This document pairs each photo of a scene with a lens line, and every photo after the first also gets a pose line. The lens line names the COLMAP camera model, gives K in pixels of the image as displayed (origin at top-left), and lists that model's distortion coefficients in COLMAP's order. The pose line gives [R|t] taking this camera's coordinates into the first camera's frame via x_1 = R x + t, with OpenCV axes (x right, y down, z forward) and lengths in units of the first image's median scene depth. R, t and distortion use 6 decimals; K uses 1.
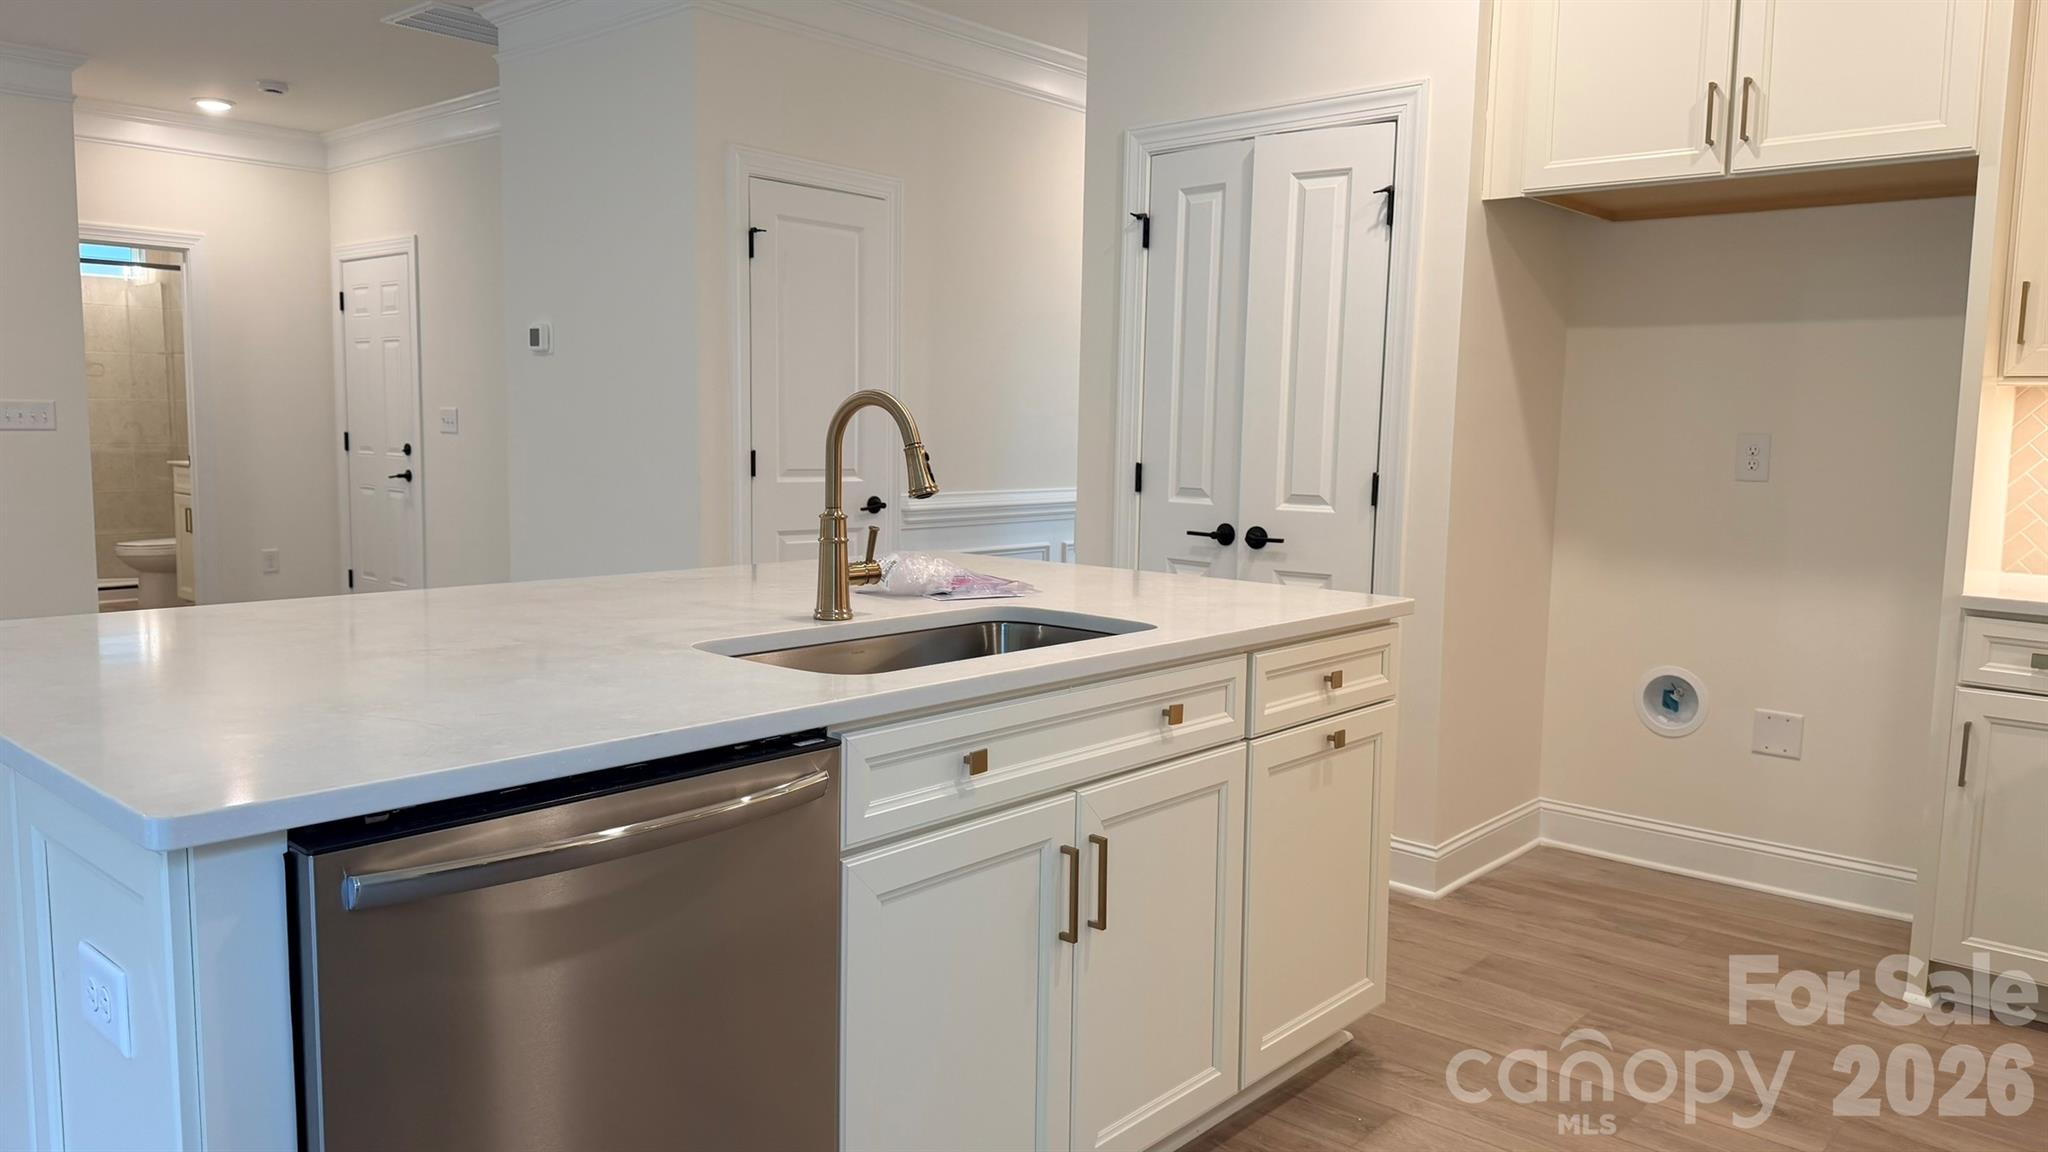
lens RADIAL K [[1443.7, 0, 988.0], [0, 1443.7, 555.7], [0, 0, 1]] dist [0.077027, -0.099067]
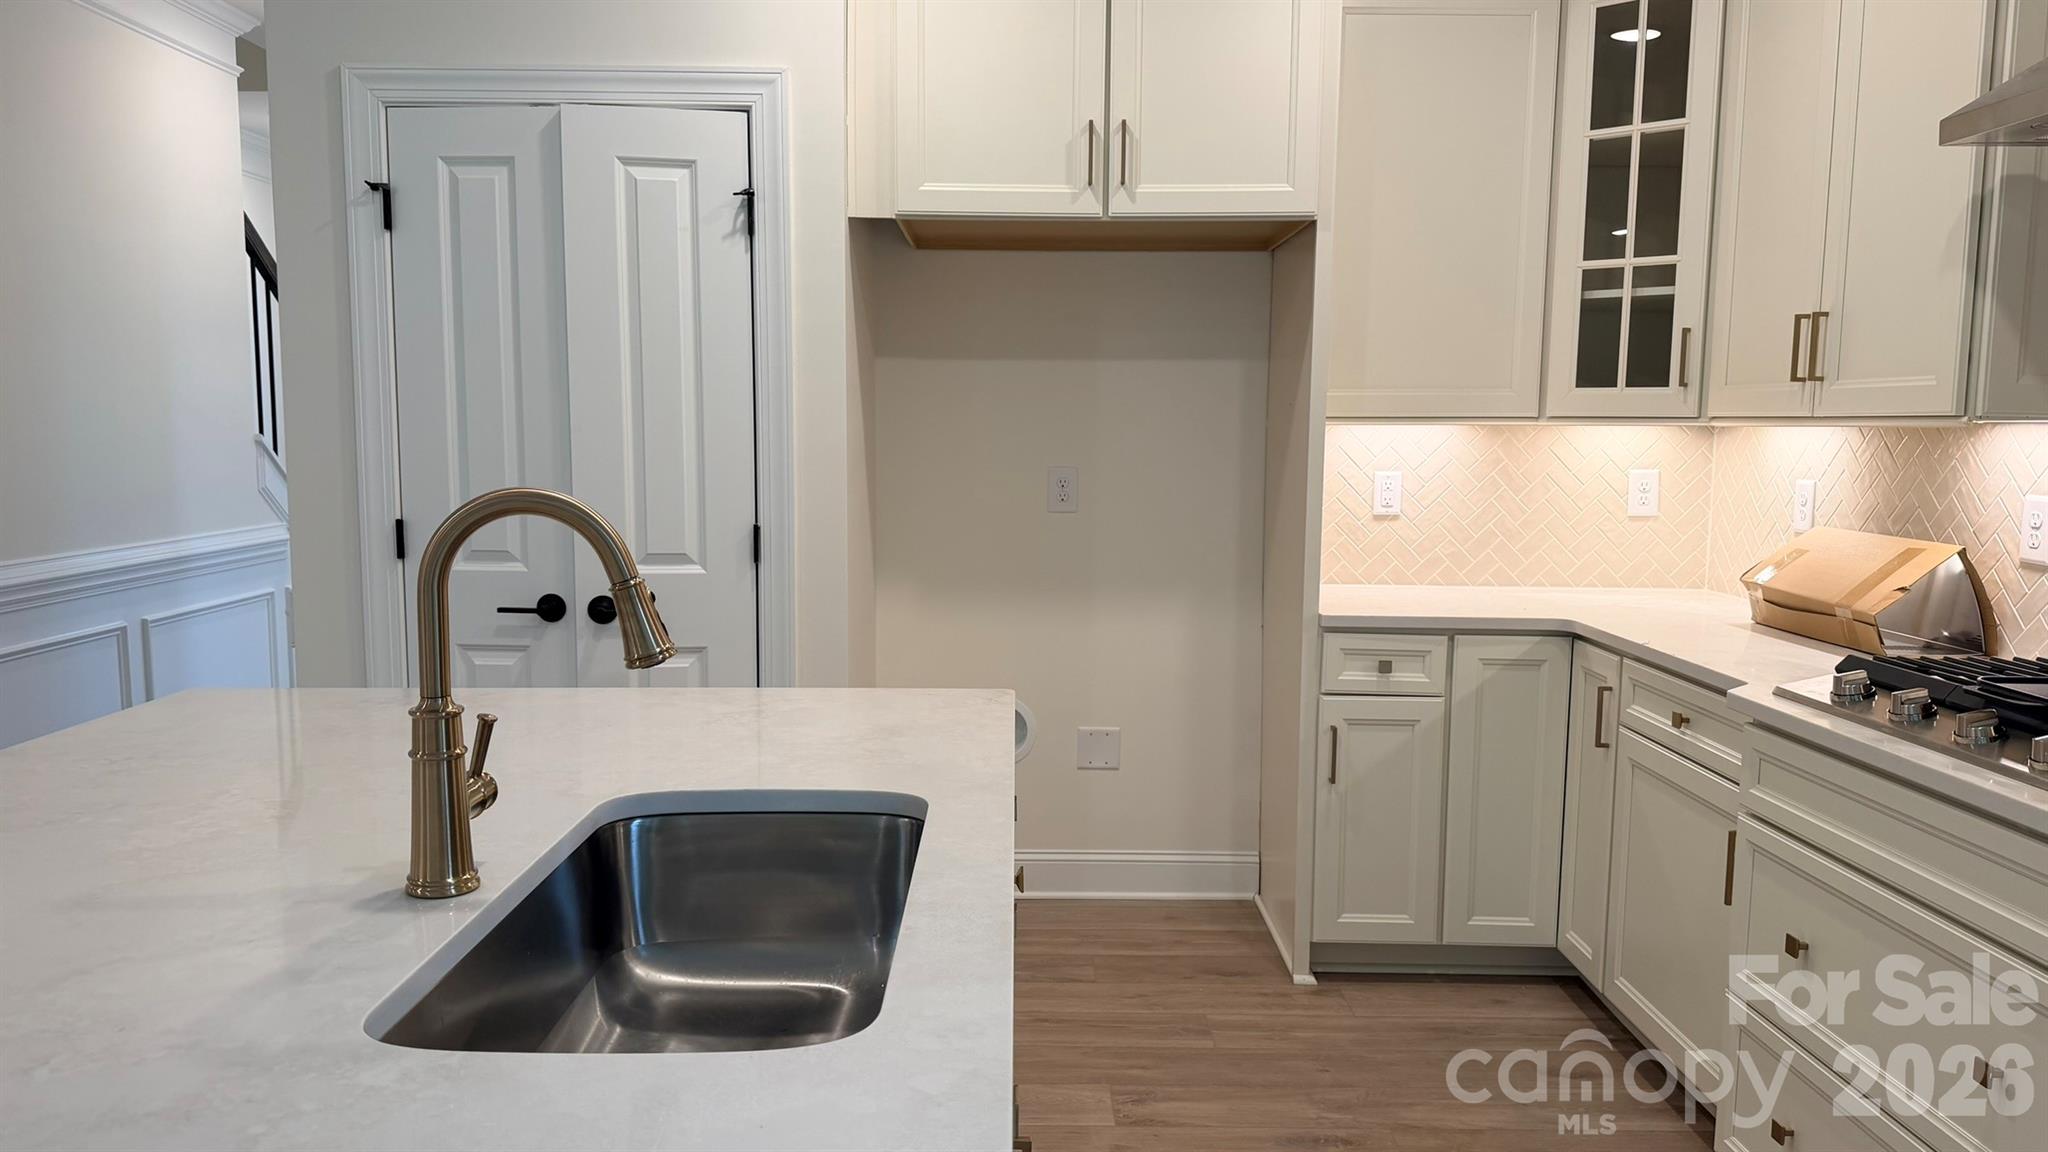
lens RADIAL K [[1443.7, 0, 1015.6], [0, 1443.7, 569.9], [0, 0, 1]] dist [0.077027, -0.099067]
pose [[0.730343, -0.081206, 0.678237, -0.207023], [0.069984, 0.996579, 0.043961, -0.058324], [-0.679486, 0.015360, 0.733527, 0.276804]]
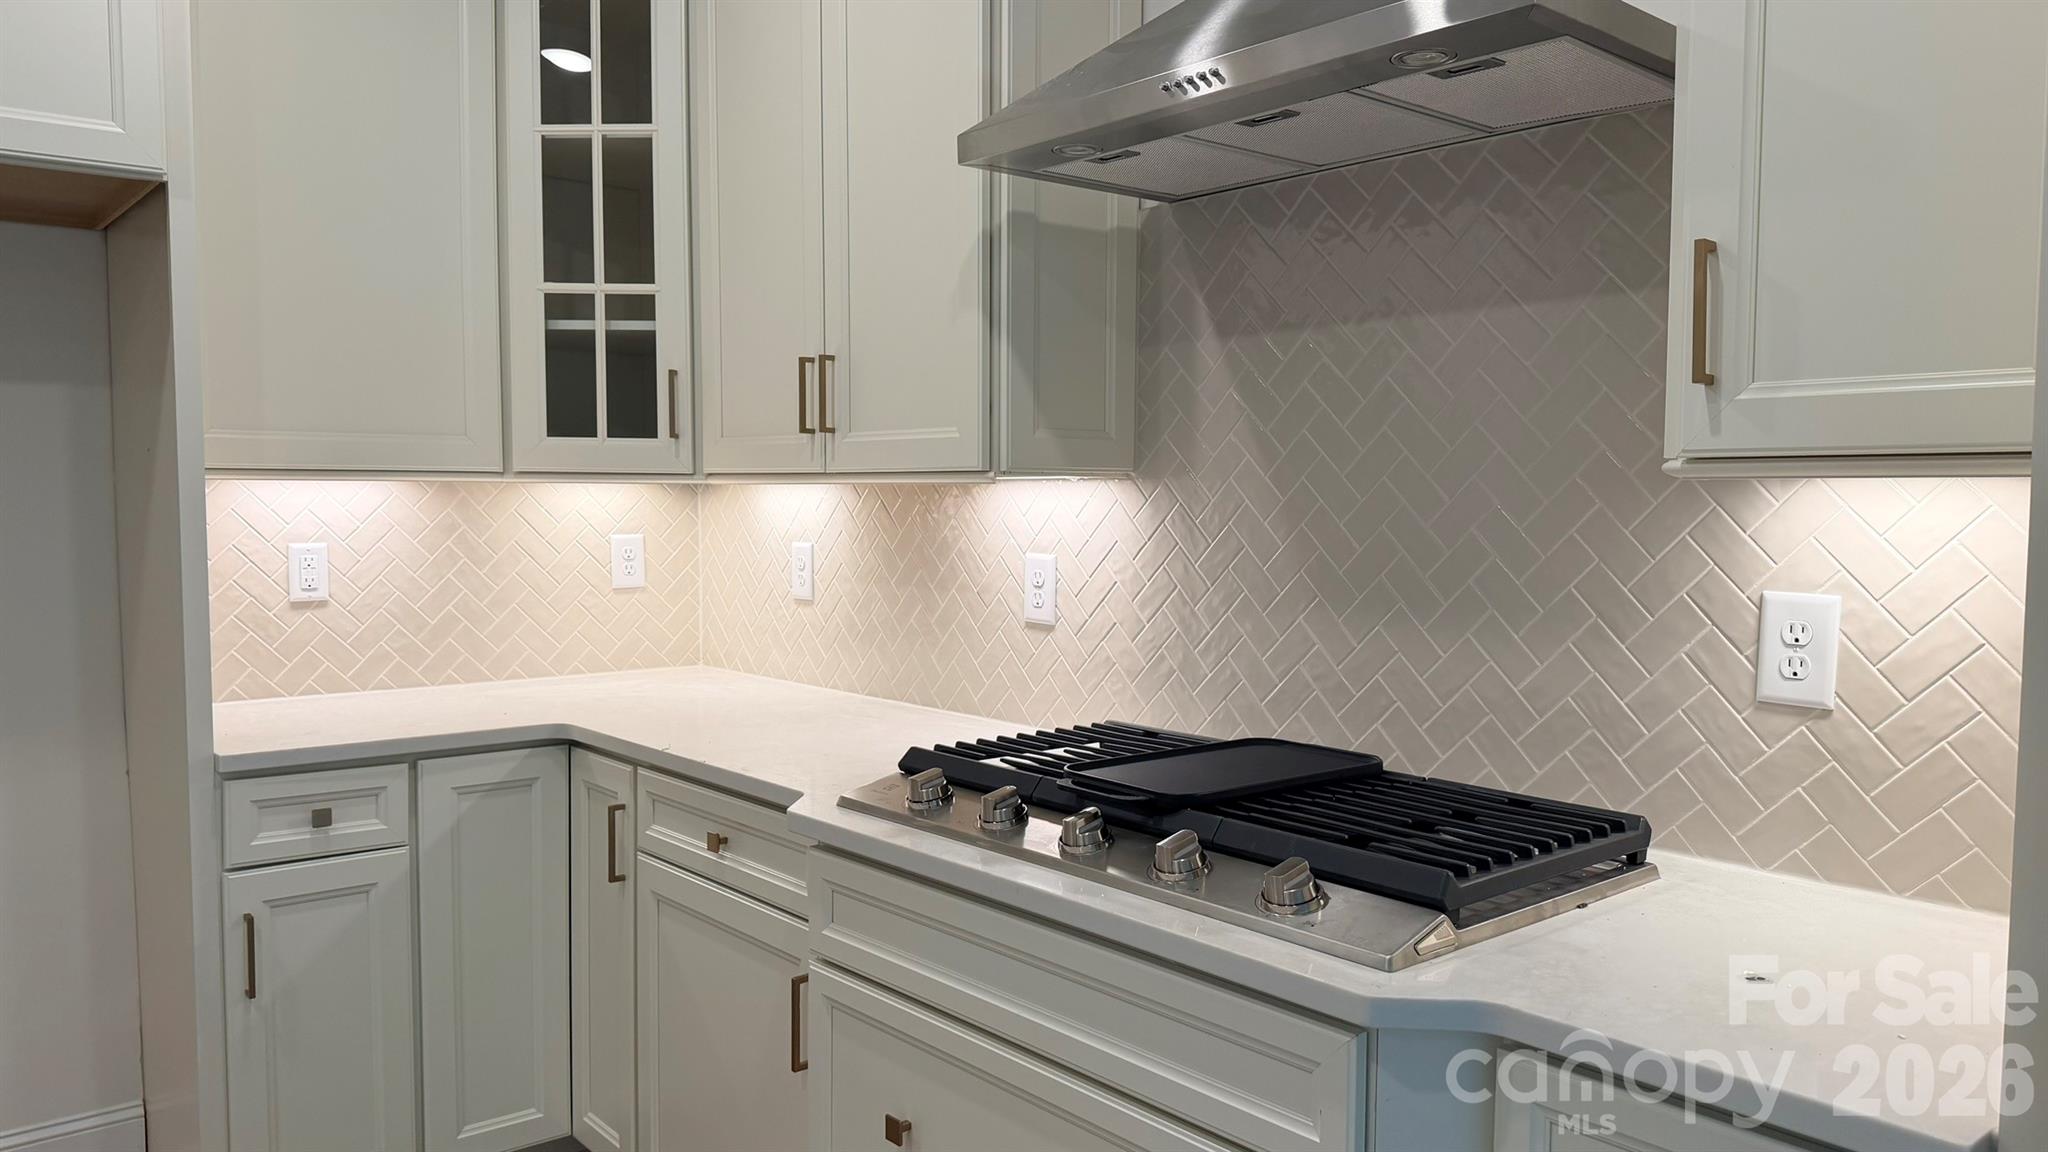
lens RADIAL K [[1443.7, 0, 1012.3], [0, 1443.7, 582.1], [0, 0, 1]] dist [0.077027, -0.099067]
pose [[0.111701, -0.081605, 0.990386, -0.037052], [0.094049, 0.993017, 0.071214, -0.064326], [-0.989281, 0.085190, 0.118595, 0.391192]]
